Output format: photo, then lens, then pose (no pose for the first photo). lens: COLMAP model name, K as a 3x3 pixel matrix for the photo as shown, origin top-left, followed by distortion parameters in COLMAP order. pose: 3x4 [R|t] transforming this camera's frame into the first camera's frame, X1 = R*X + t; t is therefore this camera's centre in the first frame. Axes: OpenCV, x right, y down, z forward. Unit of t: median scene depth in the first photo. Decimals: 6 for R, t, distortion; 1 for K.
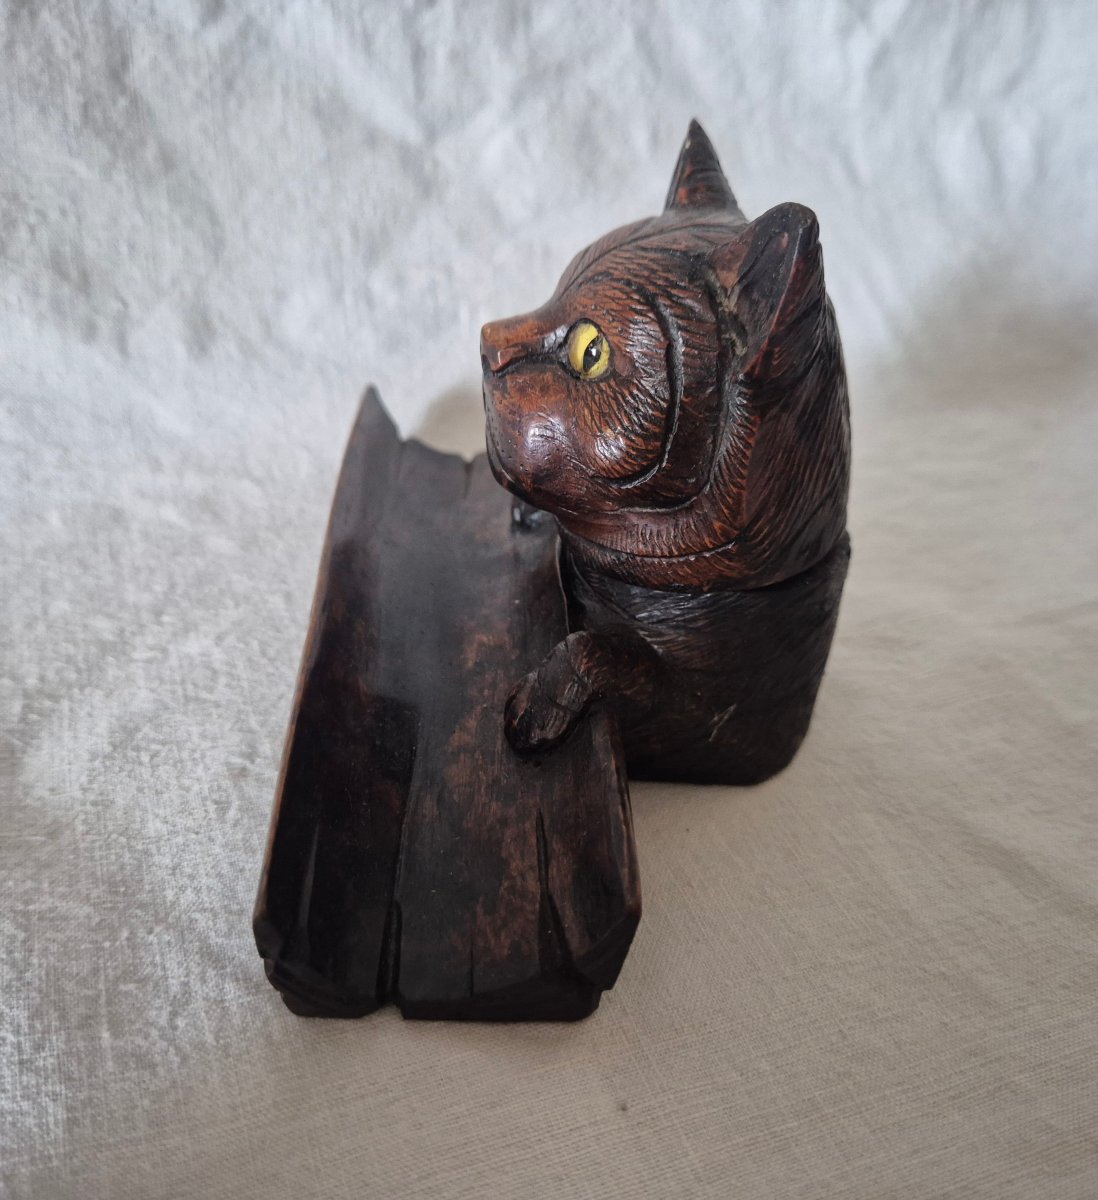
lens RADIAL K [[1074.9, 0, 552.1], [0, 1074.9, 607.8], [0, 0, 1]] dist [-0.029475, 0.012245]
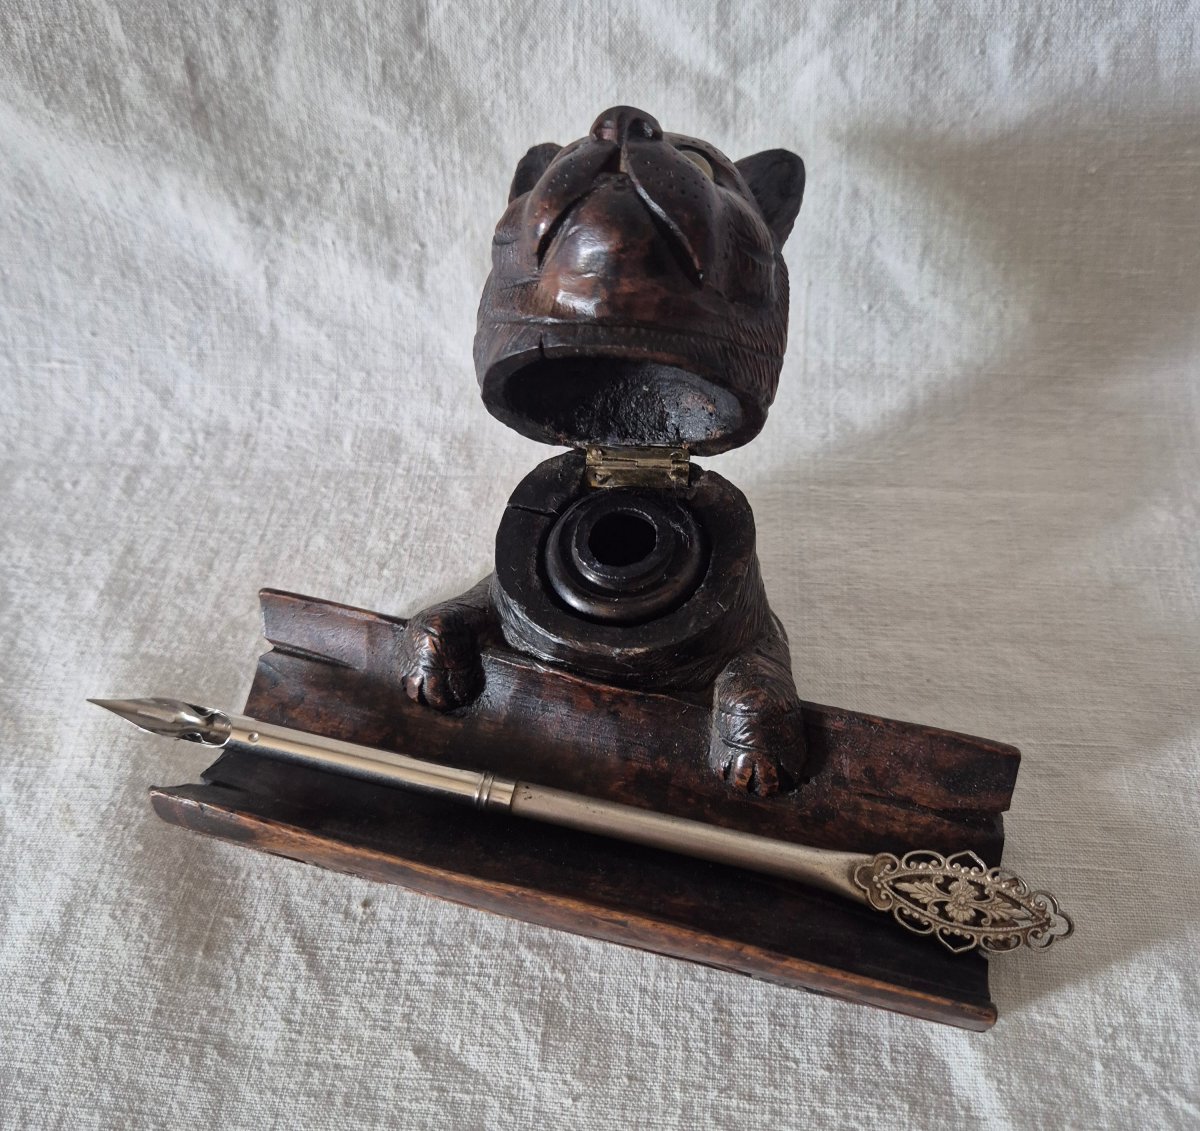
lens RADIAL K [[1056.1, 0, 623.6], [0, 1056.1, 574.0], [0, 0, 1]] dist [0.012273, -0.031189]
pose [[0.884154, 0.258811, -0.388960, 0.301764], [-0.122462, 0.931814, 0.341651, -0.372995], [0.450861, -0.254440, 0.855561, 0.073874]]
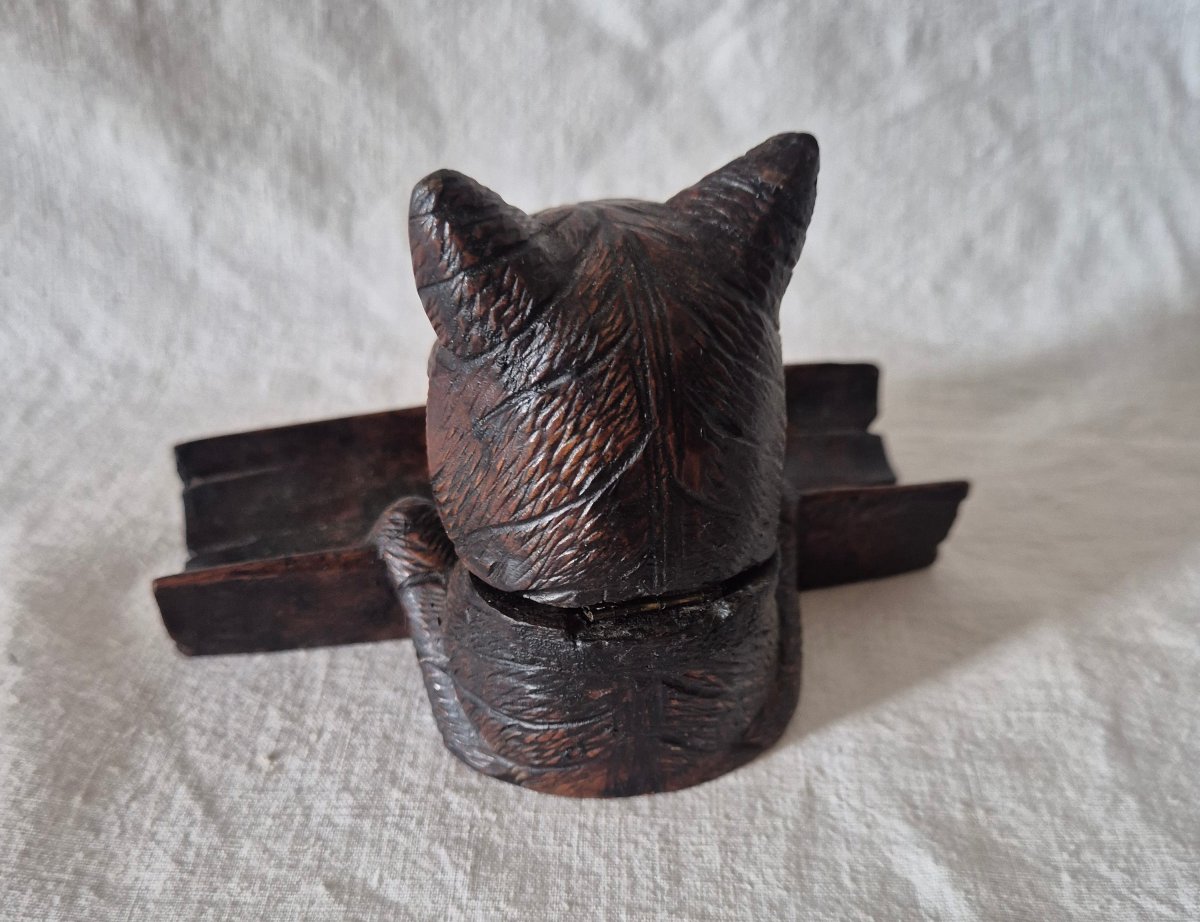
lens RADIAL K [[1067.4, 0, 606.6], [0, 1067.4, 606.8], [0, 0, 1]] dist [-0.006505, -0.020263]
pose [[0.918283, 0.200994, -0.341112, 0.322463], [-0.157623, 0.975929, 0.150721, -0.075236], [0.363195, -0.084637, 0.927861, 0.017881]]
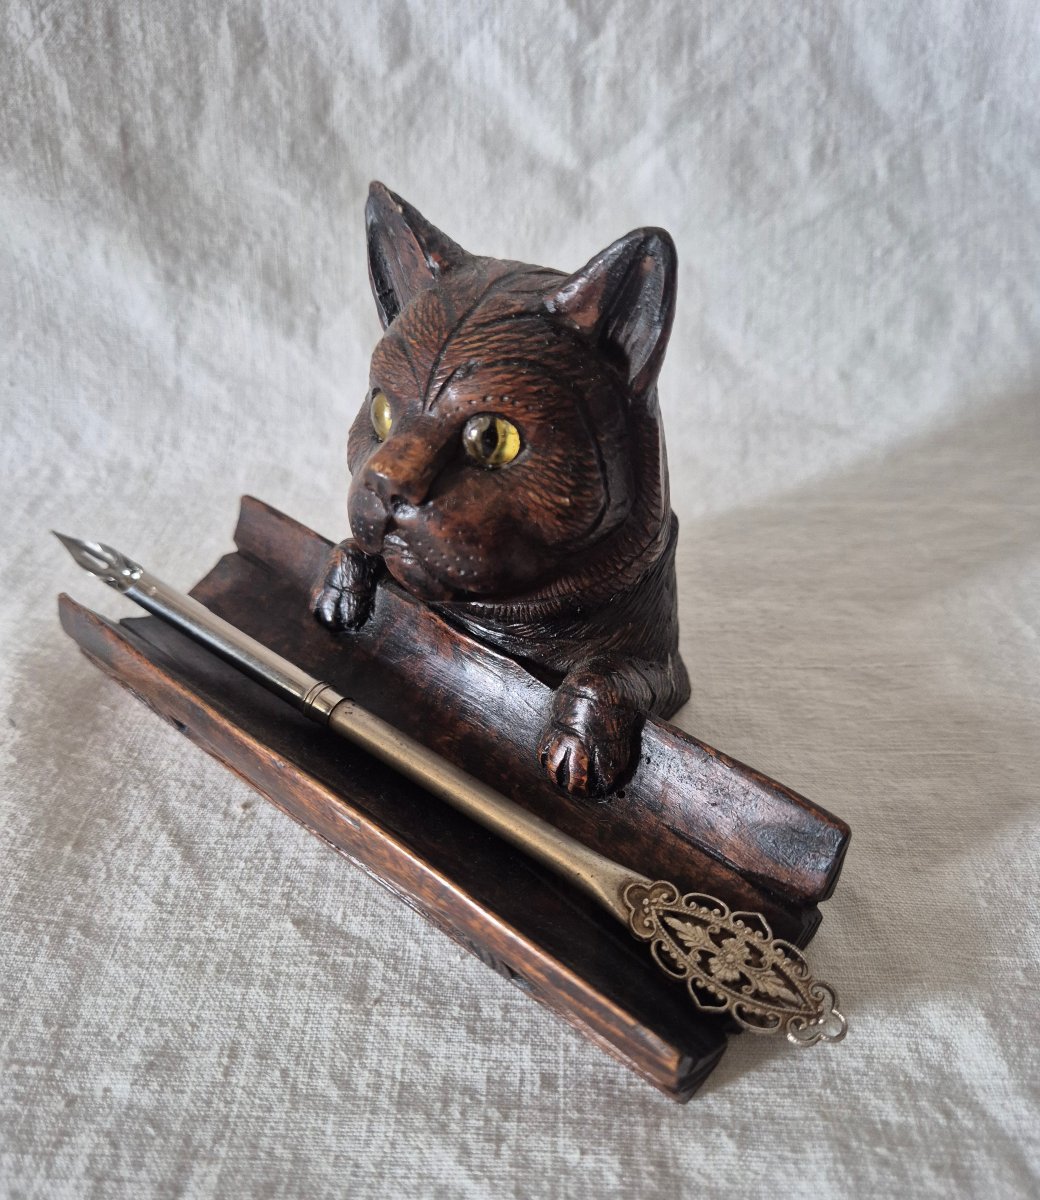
lens RADIAL K [[925.3, 0, 541.8], [0, 925.3, 669.3], [0, 0, 1]] dist [-0.009121, -0.016515]
pose [[0.916100, 0.176033, -0.360241, 0.317121], [-0.134138, 0.981254, 0.138376, -0.052785], [0.377847, -0.078445, 0.922539, 0.060482]]
